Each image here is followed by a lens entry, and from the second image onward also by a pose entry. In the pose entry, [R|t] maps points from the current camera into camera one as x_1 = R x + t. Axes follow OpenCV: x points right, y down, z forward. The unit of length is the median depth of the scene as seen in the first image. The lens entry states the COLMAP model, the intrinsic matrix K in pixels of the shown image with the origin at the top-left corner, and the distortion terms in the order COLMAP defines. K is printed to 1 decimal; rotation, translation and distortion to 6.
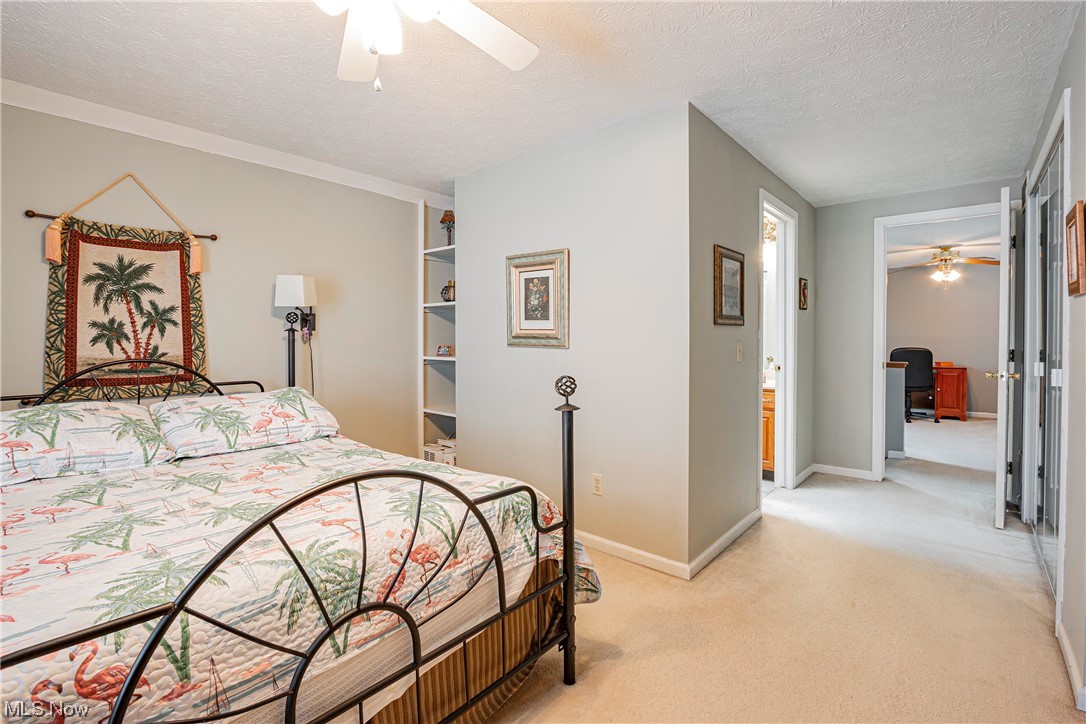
lens RADIAL K [[499.6, 0, 542.6], [0, 499.6, 342.4], [0, 0, 1]] dist [-0.015275, 0.000721]
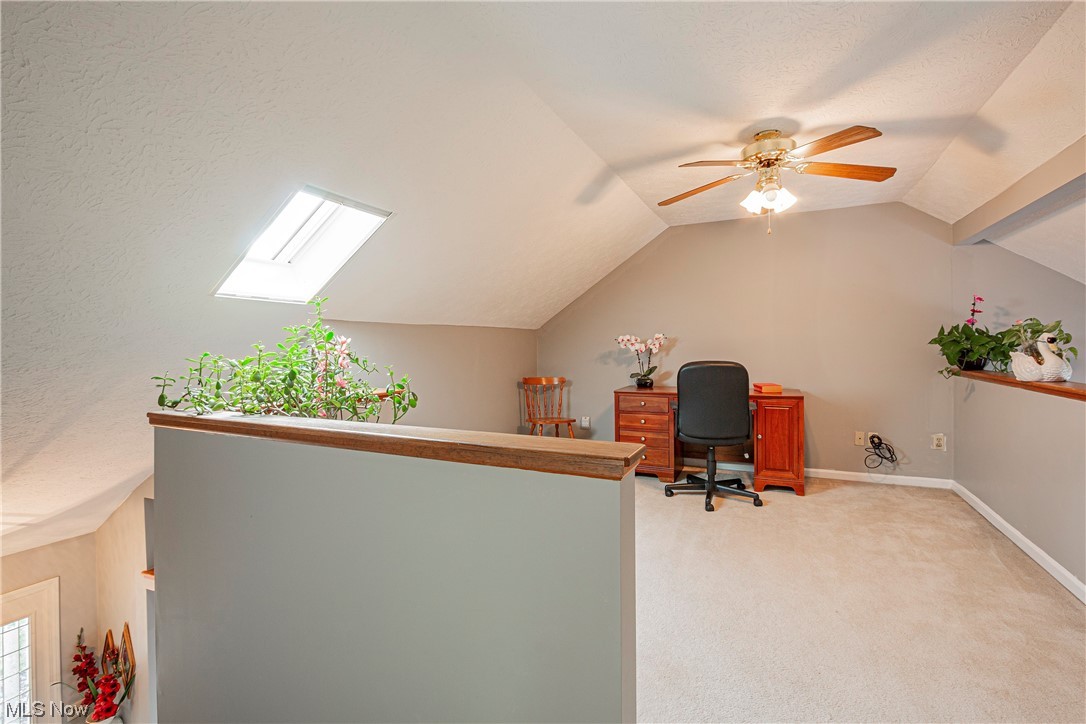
lens RADIAL K [[499.6, 0, 542.6], [0, 499.6, 342.4], [0, 0, 1]] dist [-0.015275, 0.000721]
pose [[0.965904, -0.007399, 0.258797, 0.506664], [0.011178, 0.999851, -0.013133, -0.002926], [-0.258661, 0.015578, 0.965843, 0.627847]]
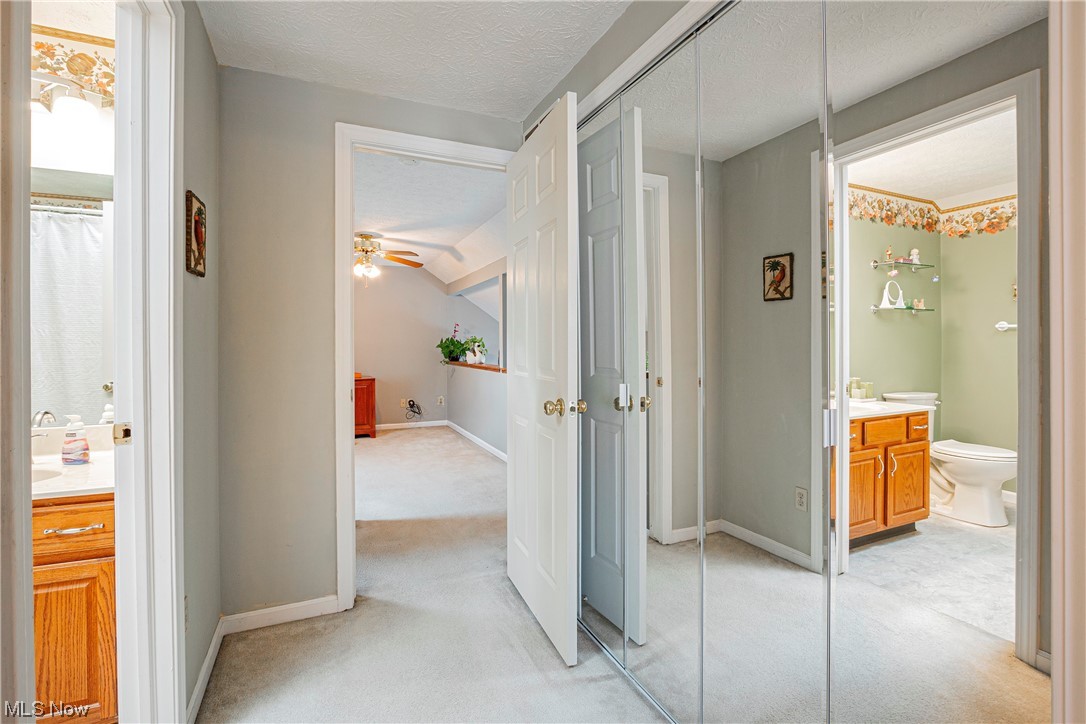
lens RADIAL K [[499.6, 0, 542.6], [0, 499.6, 342.4], [0, 0, 1]] dist [-0.015275, 0.000721]
pose [[0.424209, -0.000223, 0.905564, 0.185543], [0.017106, 0.999824, -0.007767, -0.002836], [-0.905403, 0.018785, 0.424138, 0.383016]]
